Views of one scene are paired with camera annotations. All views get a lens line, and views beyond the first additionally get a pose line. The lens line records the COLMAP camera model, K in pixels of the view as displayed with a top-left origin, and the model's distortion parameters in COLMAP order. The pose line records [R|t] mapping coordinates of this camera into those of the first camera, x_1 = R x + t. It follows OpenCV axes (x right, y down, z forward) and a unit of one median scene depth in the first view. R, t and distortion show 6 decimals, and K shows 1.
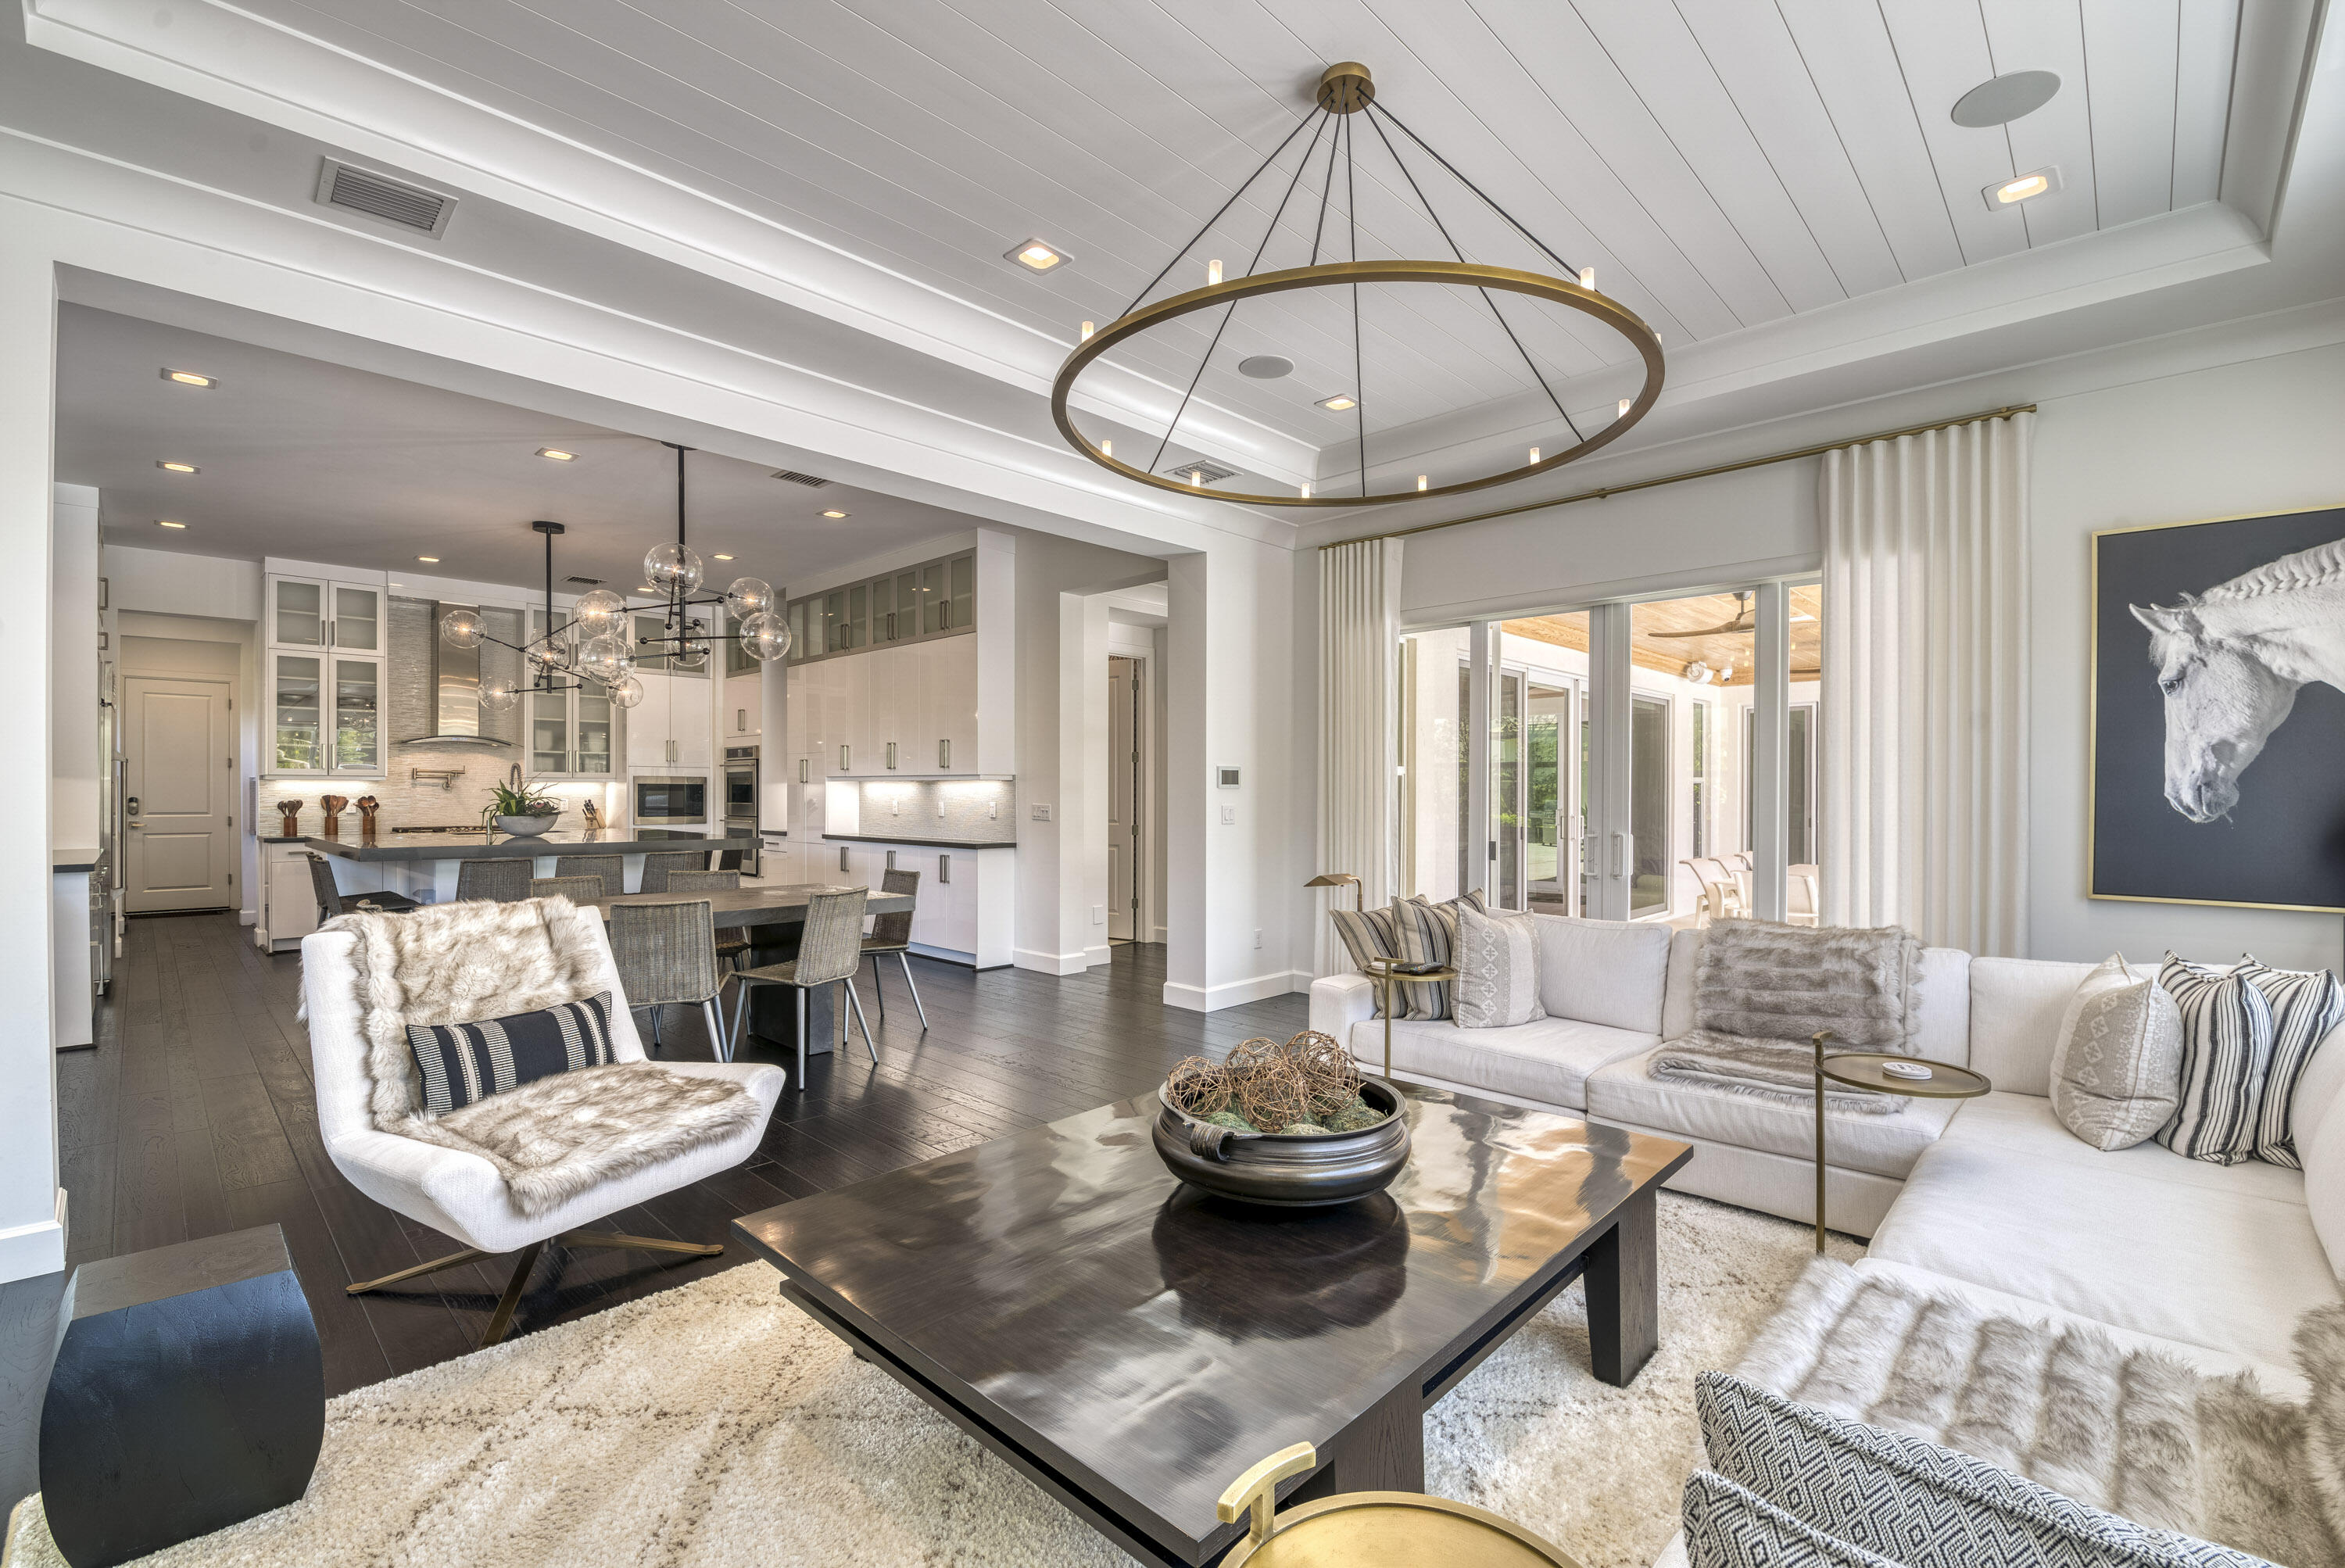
lens RADIAL K [[1006.8, 0, 1179.1], [0, 1006.8, 795.7], [0, 0, 1]] dist [-0.004229, -0.005322]
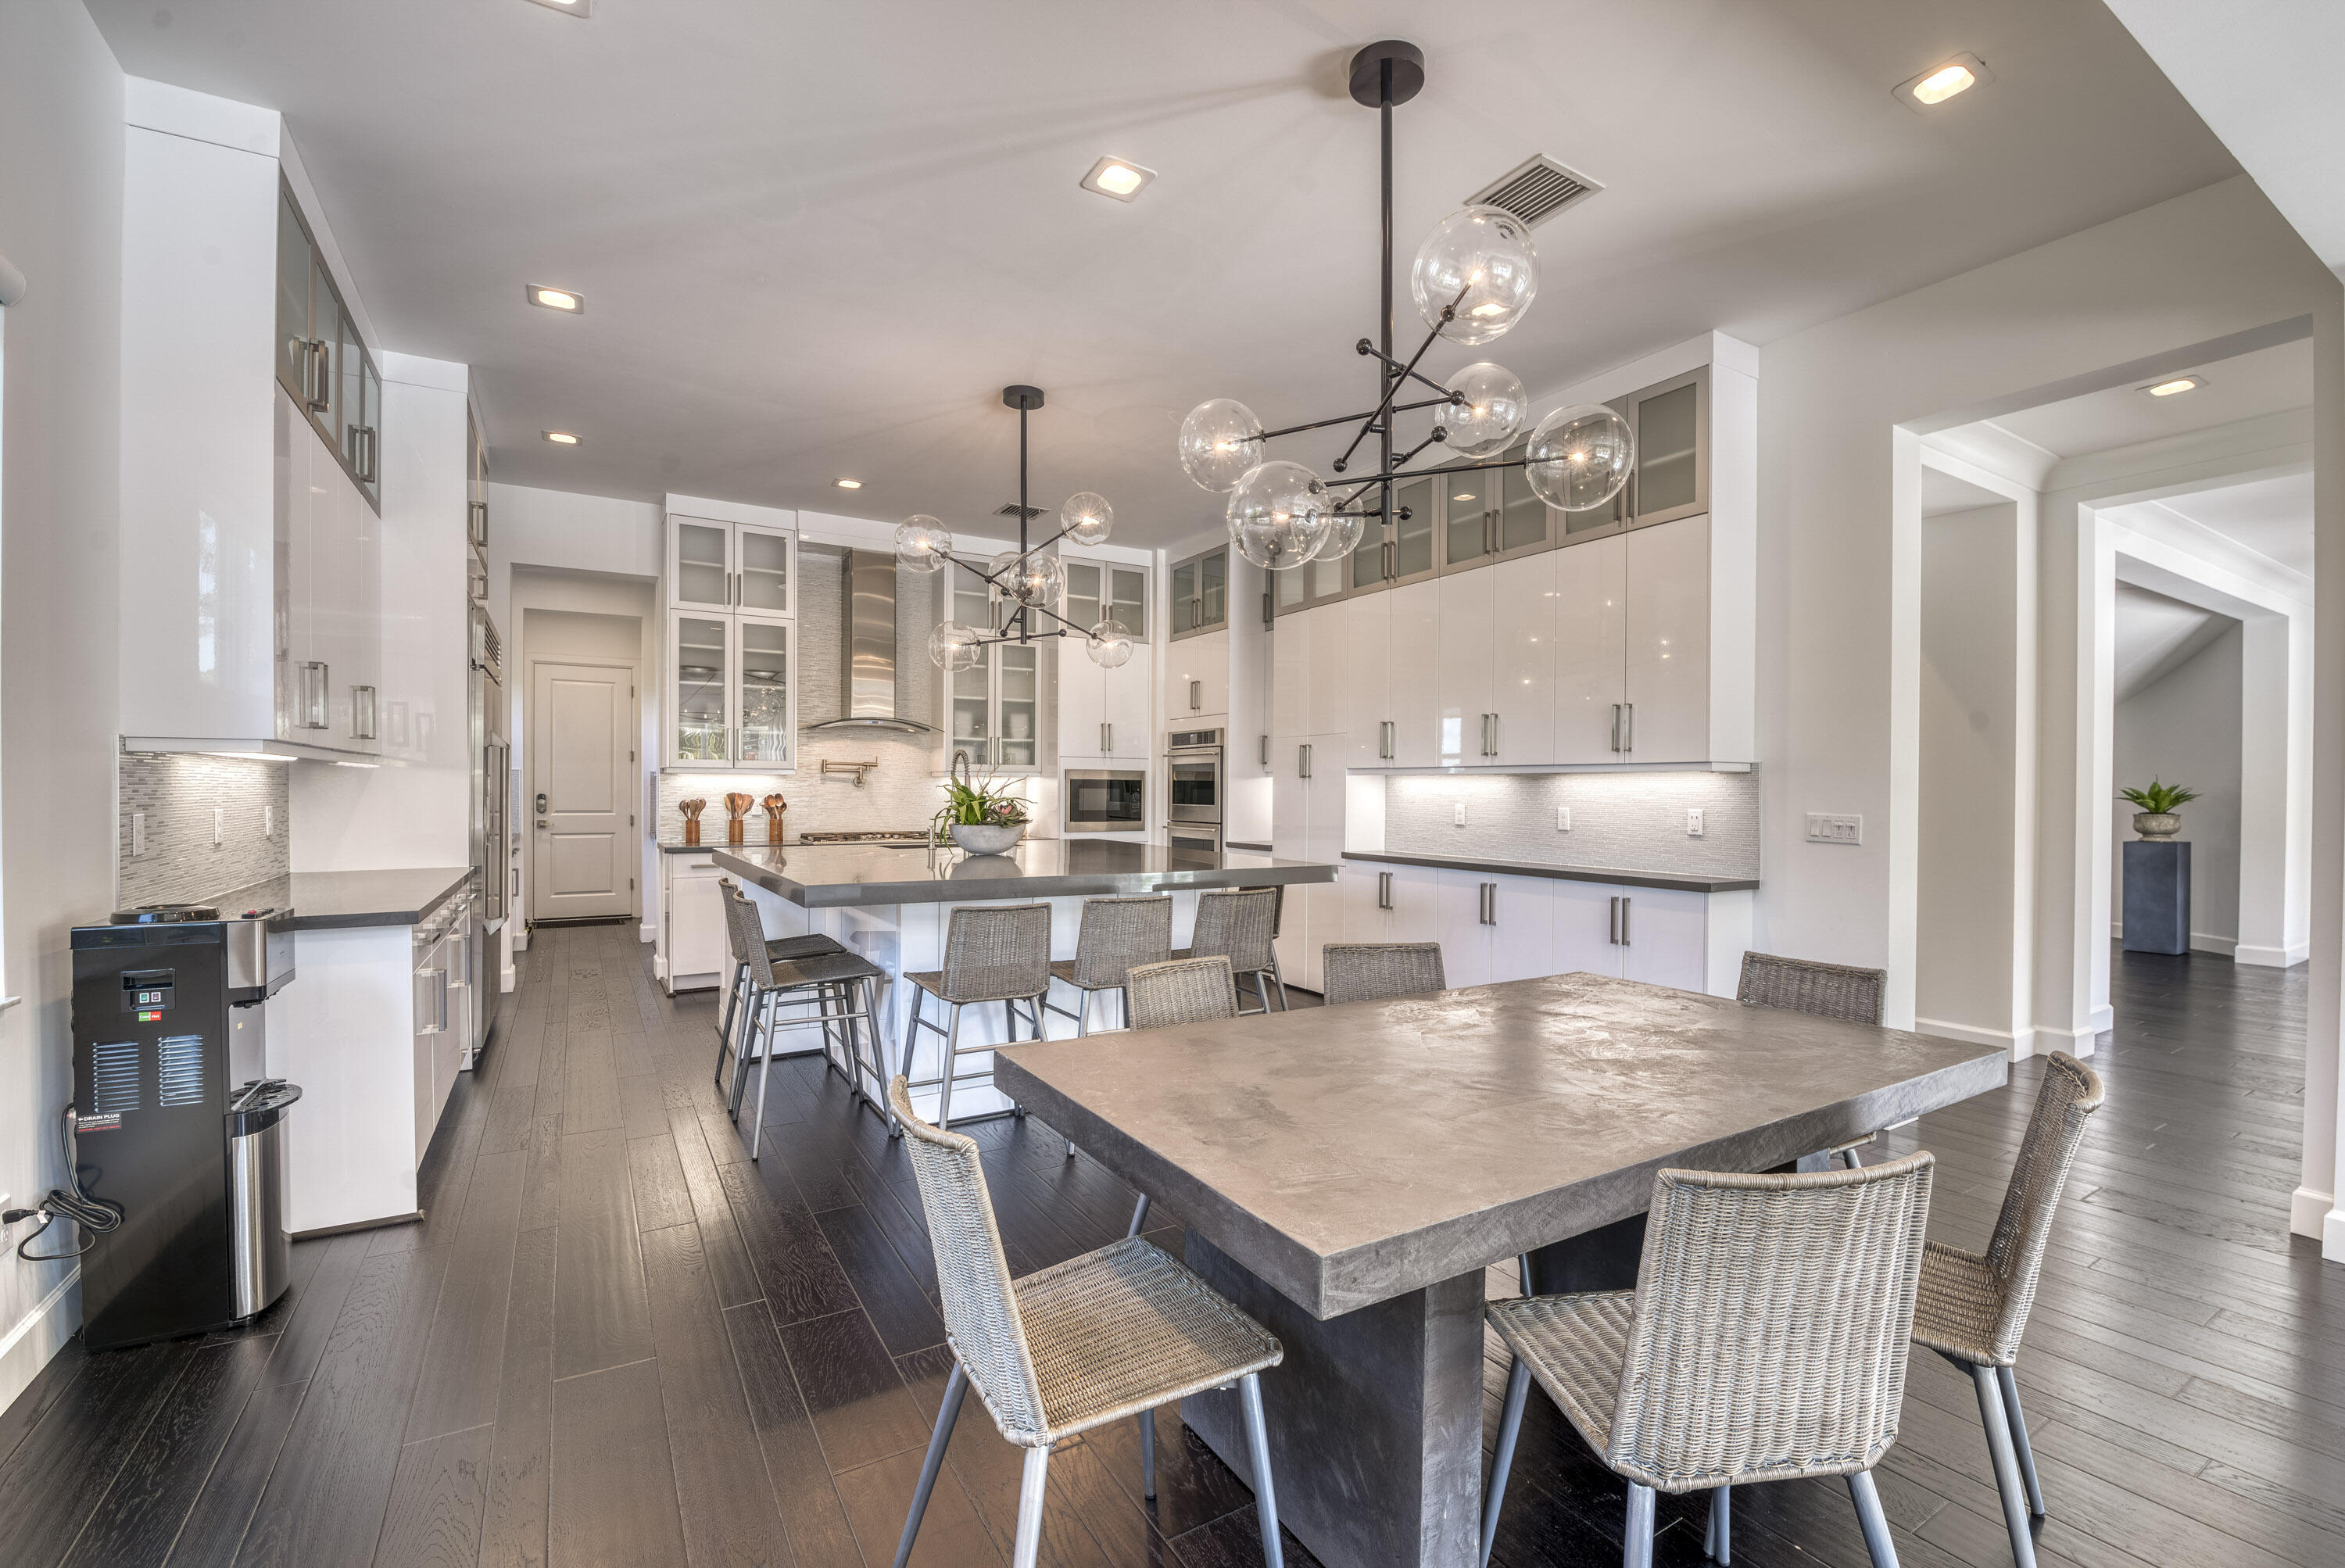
lens RADIAL K [[1006.8, 0, 1185.3], [0, 1006.8, 792.9], [0, 0, 1]] dist [-0.004229, -0.005322]
pose [[0.965897, 0.004029, -0.258896, -0.287873], [-0.004260, 0.999991, -0.000331, -0.001846], [0.258892, 0.001423, 0.965905, 0.312144]]
